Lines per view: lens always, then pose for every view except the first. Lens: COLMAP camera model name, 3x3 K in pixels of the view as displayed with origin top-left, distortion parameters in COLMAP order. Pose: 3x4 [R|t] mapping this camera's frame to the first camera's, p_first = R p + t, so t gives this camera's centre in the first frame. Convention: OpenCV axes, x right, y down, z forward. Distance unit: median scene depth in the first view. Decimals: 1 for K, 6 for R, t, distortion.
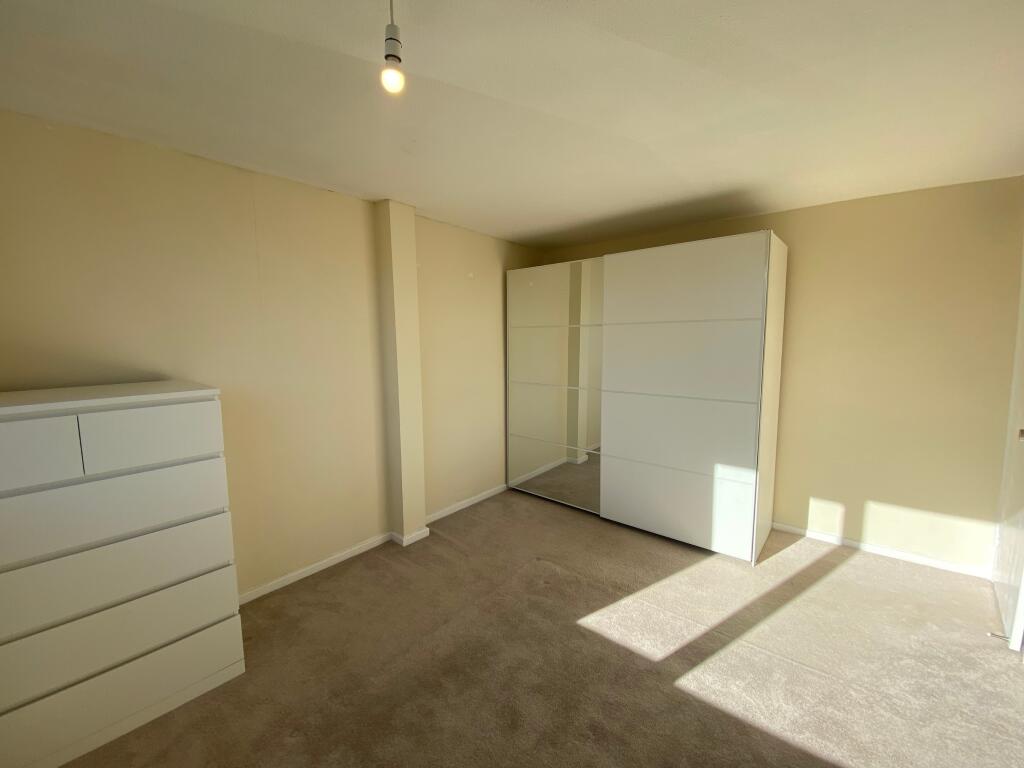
lens RADIAL K [[423.7, 0, 521.3], [0, 423.7, 383.0], [0, 0, 1]] dist [-0.002977, -0.006347]
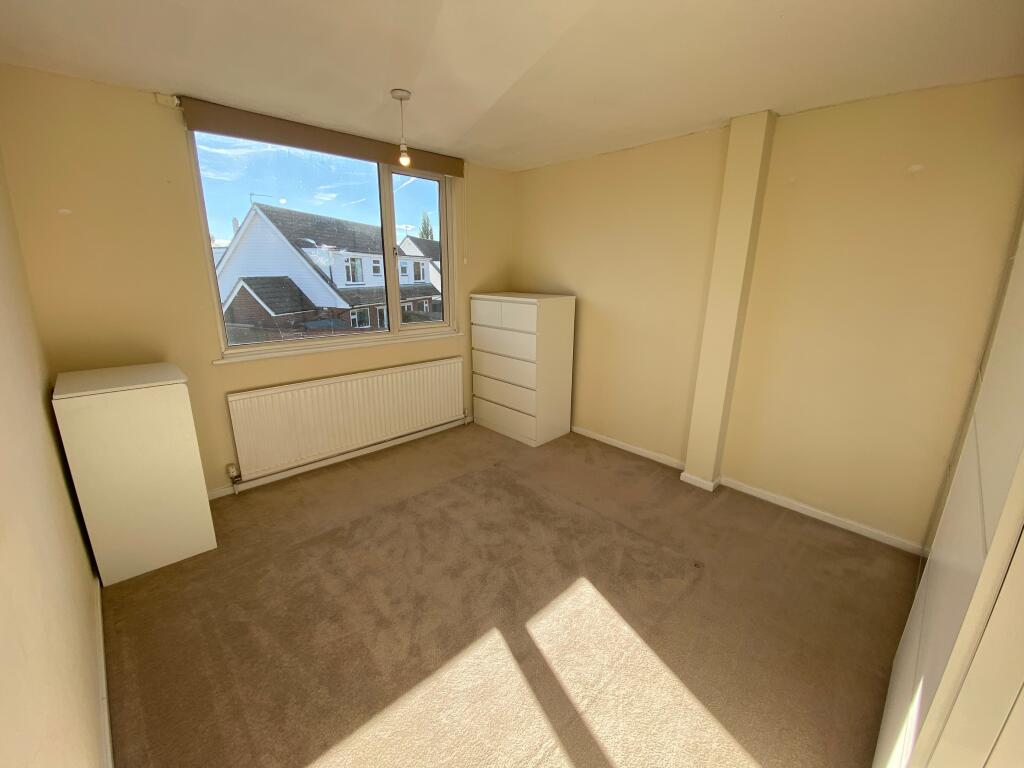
lens RADIAL K [[423.7, 0, 520.9], [0, 423.7, 383.7], [0, 0, 1]] dist [-0.002977, -0.006347]
pose [[-0.121118, 0.259577, -0.958097, 0.982763], [-0.133874, 0.952113, 0.274879, -0.113072], [0.983569, 0.161557, -0.080568, 0.870846]]
